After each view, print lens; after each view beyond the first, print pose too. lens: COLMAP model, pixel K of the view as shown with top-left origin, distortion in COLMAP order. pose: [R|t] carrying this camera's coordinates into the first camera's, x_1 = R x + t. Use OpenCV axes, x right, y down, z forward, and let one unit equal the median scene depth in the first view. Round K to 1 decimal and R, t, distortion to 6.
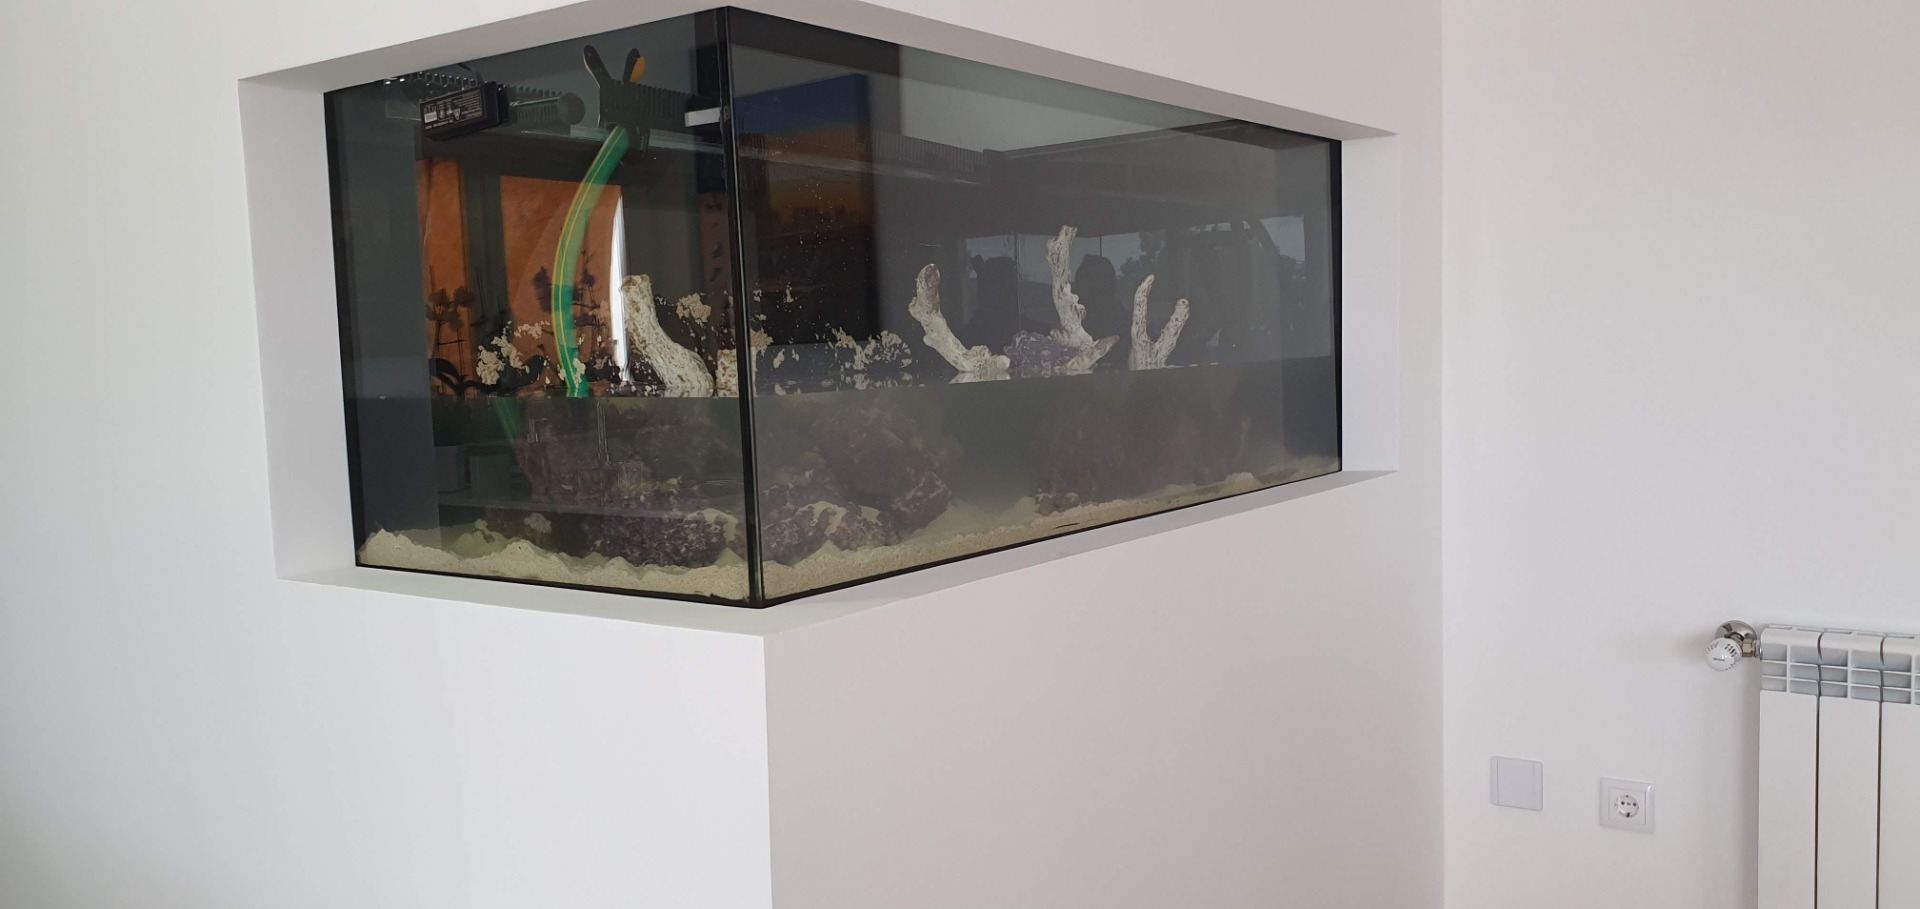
lens RADIAL K [[1477.2, 0, 960.0], [0, 1477.2, 454.5], [0, 0, 1]] dist [0.109301, -0.000098]
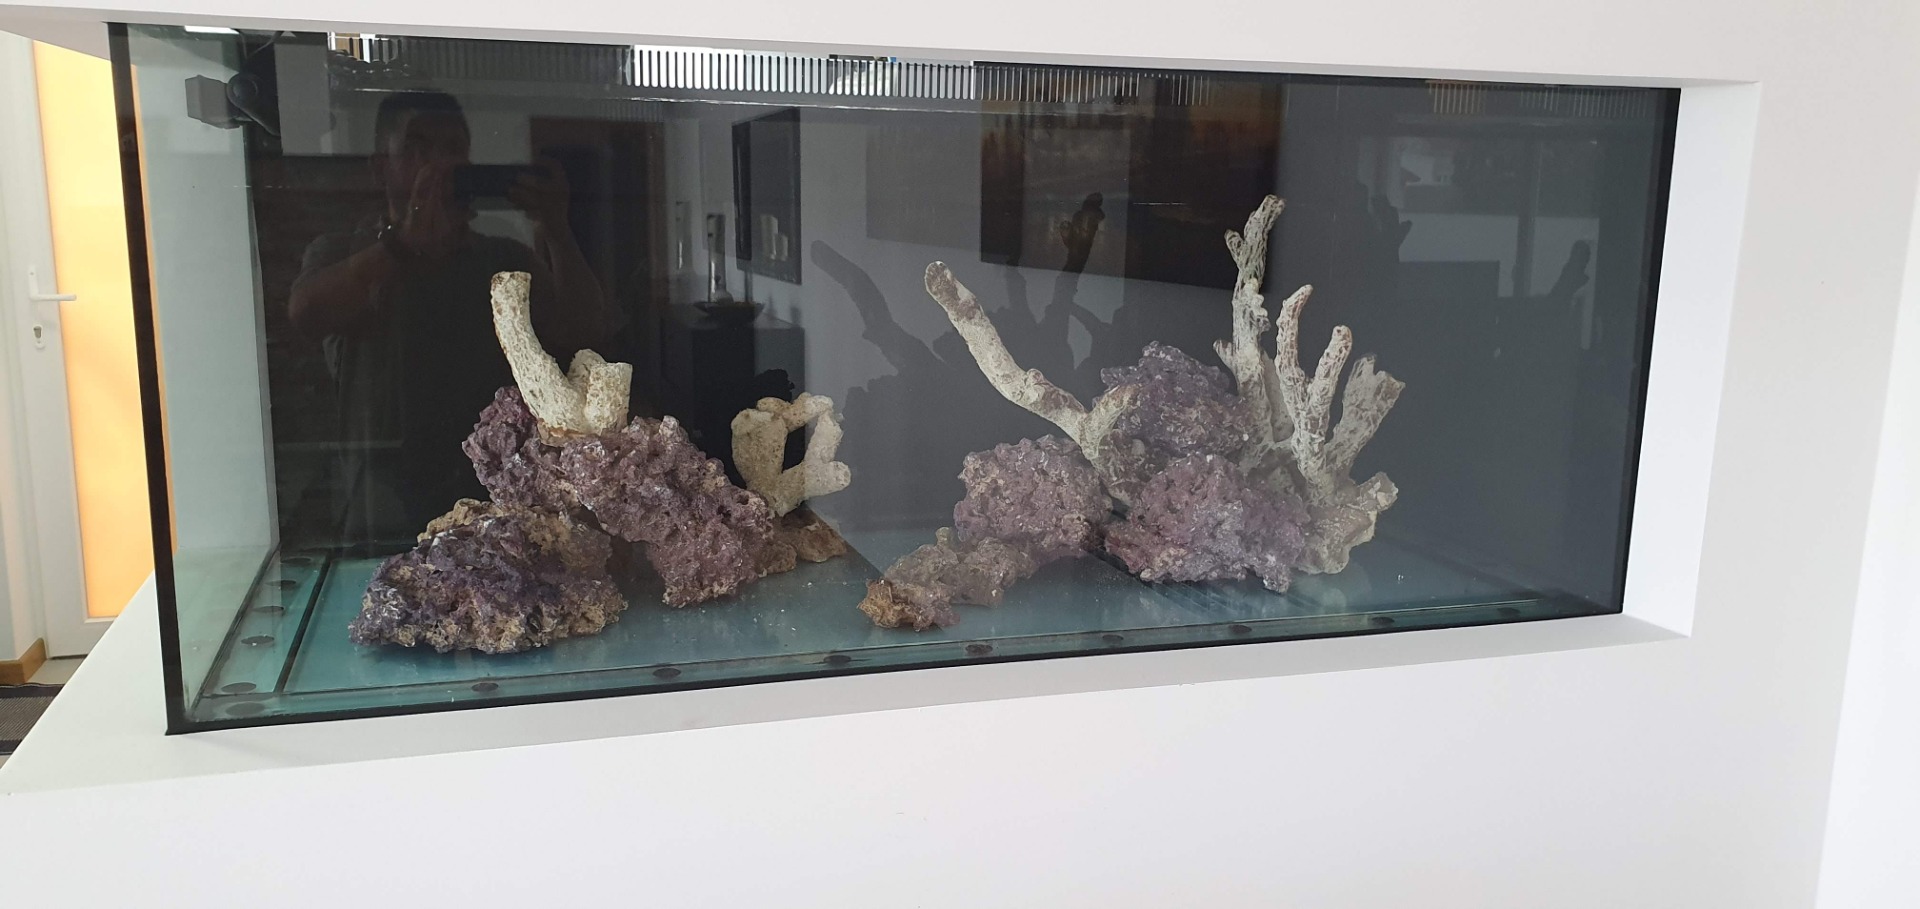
lens RADIAL K [[1477.2, 0, 960.0], [0, 1477.2, 454.5], [0, 0, 1]] dist [0.109301, -0.000098]
pose [[0.800693, 0.158721, -0.577666, 0.410548], [-0.089136, 0.985095, 0.147117, -0.131302], [0.592407, -0.066305, 0.802906, 0.349672]]
